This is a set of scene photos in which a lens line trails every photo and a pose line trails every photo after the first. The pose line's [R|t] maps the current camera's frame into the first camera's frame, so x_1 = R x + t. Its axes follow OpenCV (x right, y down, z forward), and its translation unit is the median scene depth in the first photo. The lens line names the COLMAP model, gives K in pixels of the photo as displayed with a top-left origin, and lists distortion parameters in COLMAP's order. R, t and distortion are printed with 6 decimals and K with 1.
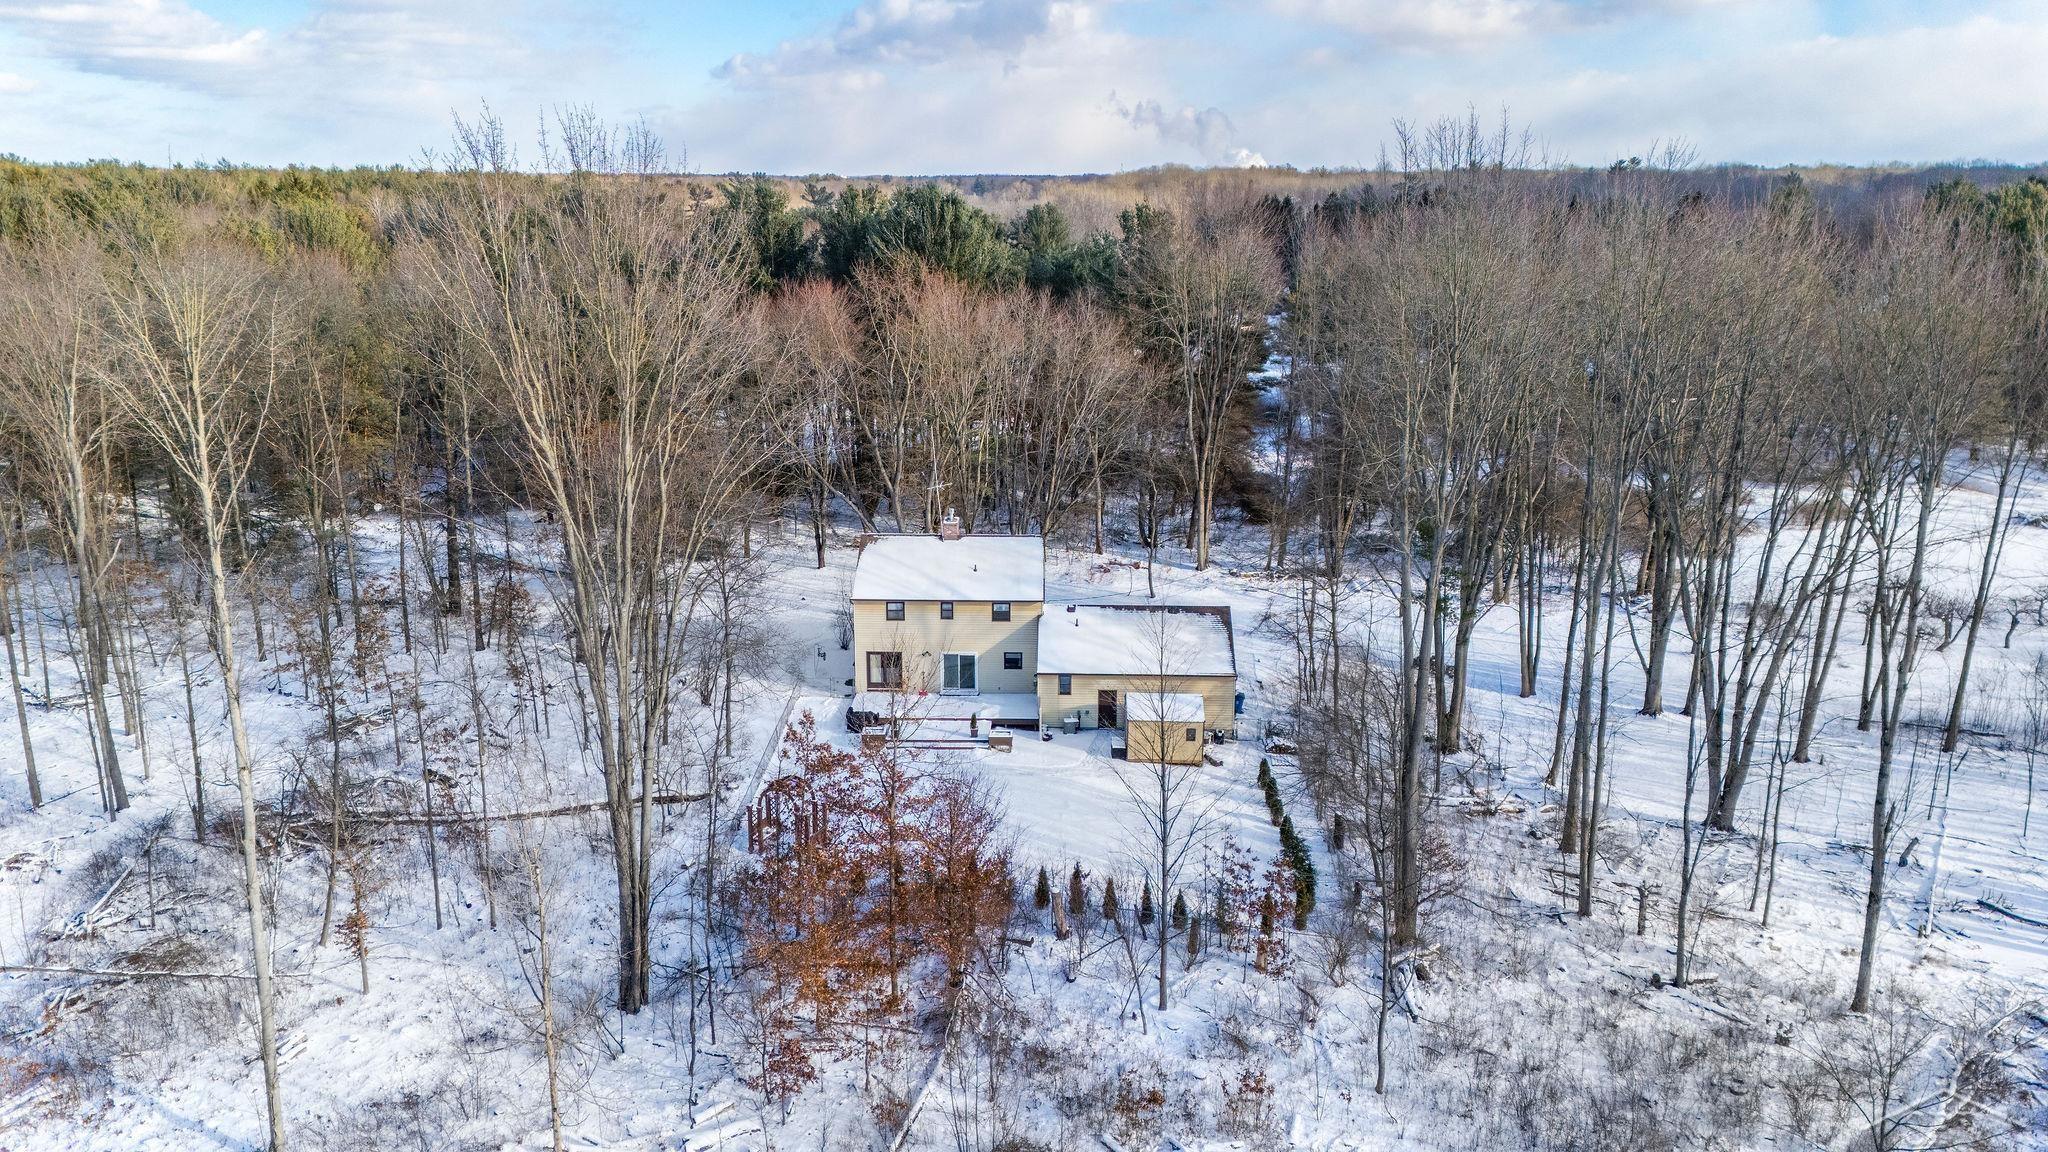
lens RADIAL K [[1469.9, 0, 1024.0], [0, 1469.9, 576.0], [0, 0, 1]] dist [0.144070, -0.142605]
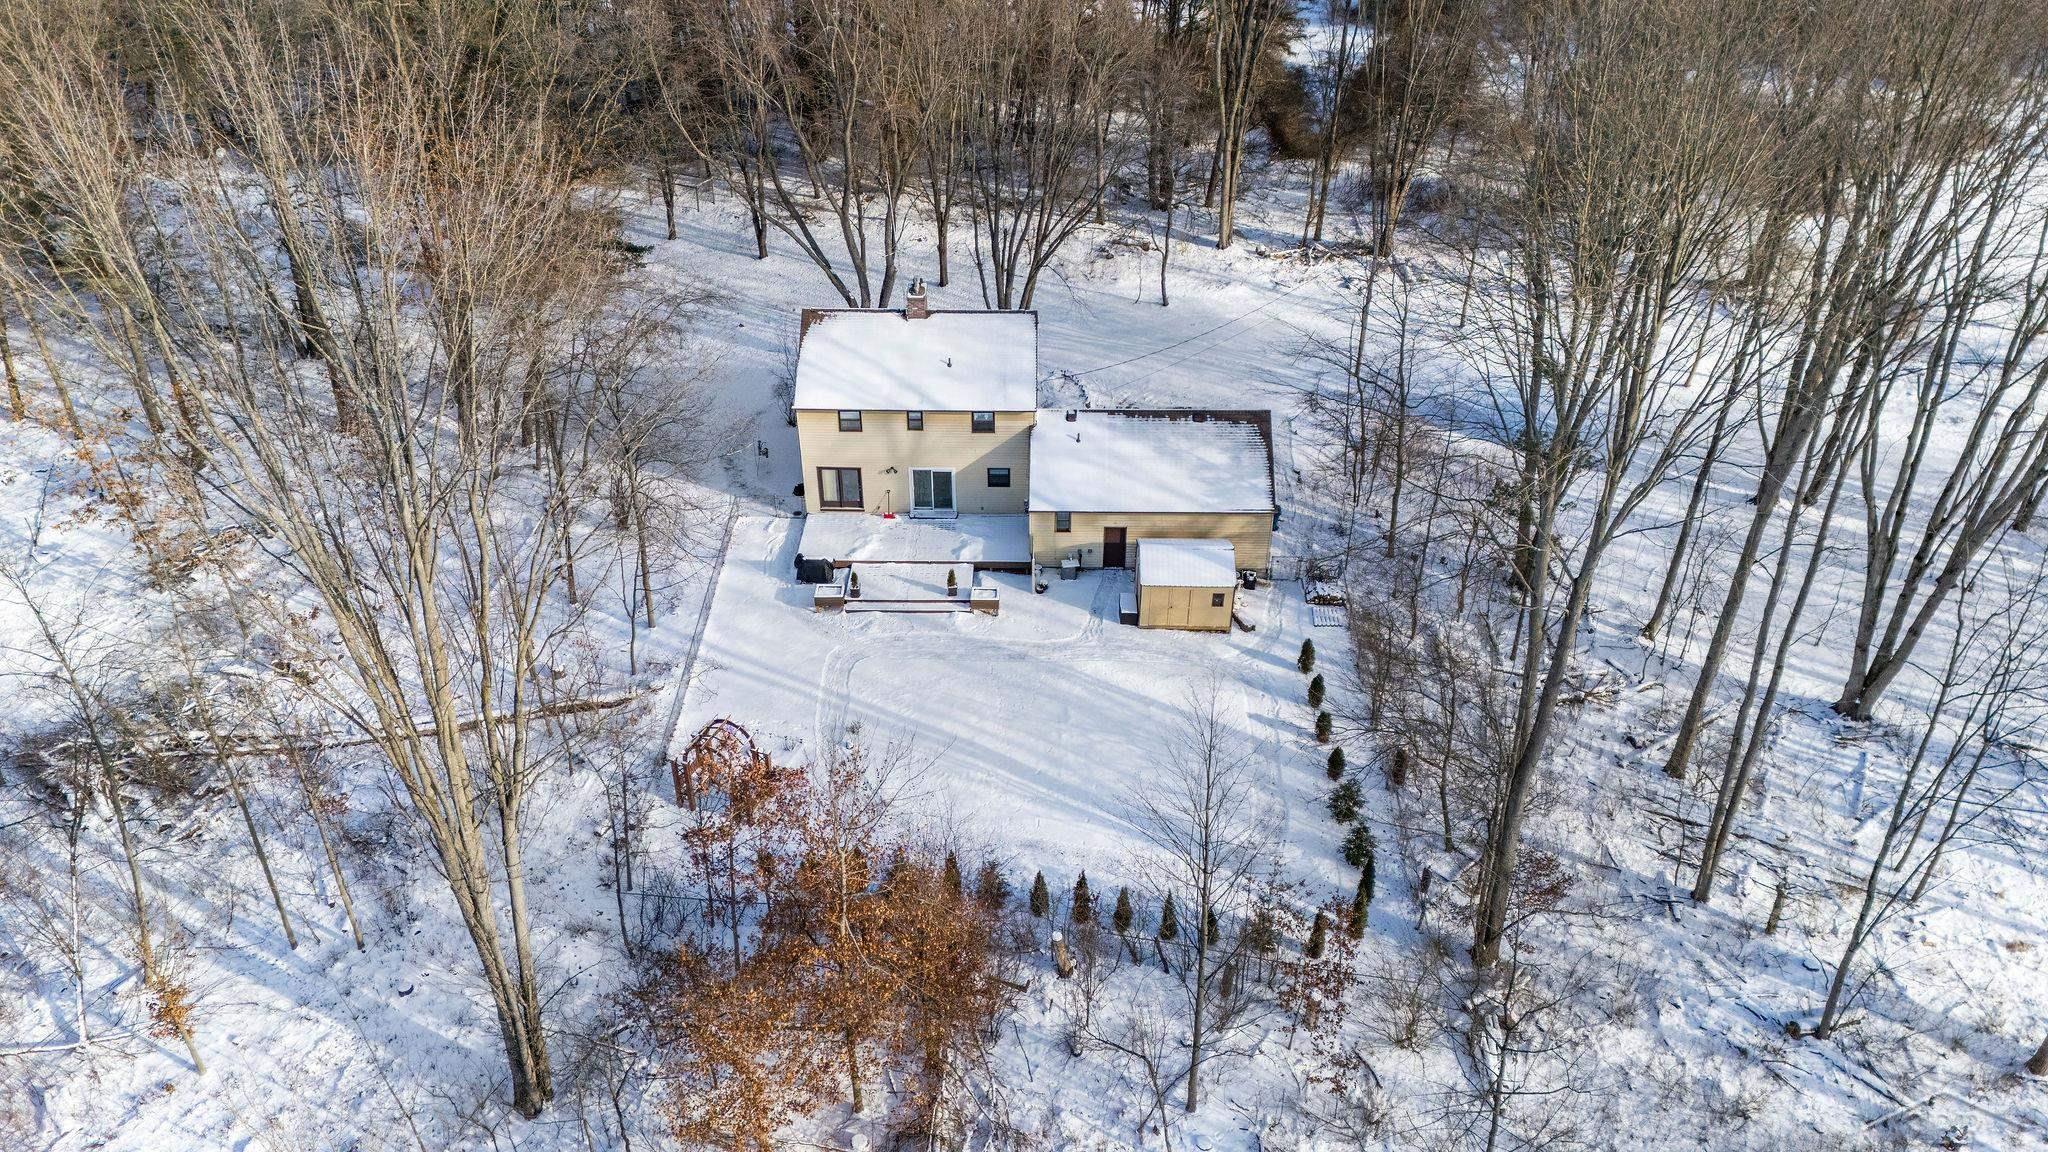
lens RADIAL K [[1469.9, 0, 1024.0], [0, 1469.9, 576.0], [0, 0, 1]] dist [0.144070, -0.142605]
pose [[0.999924, -0.008967, 0.008474, -0.000885], [0.005532, 0.939808, 0.341658, -0.174705], [-0.011027, -0.341585, 0.939786, 0.228110]]
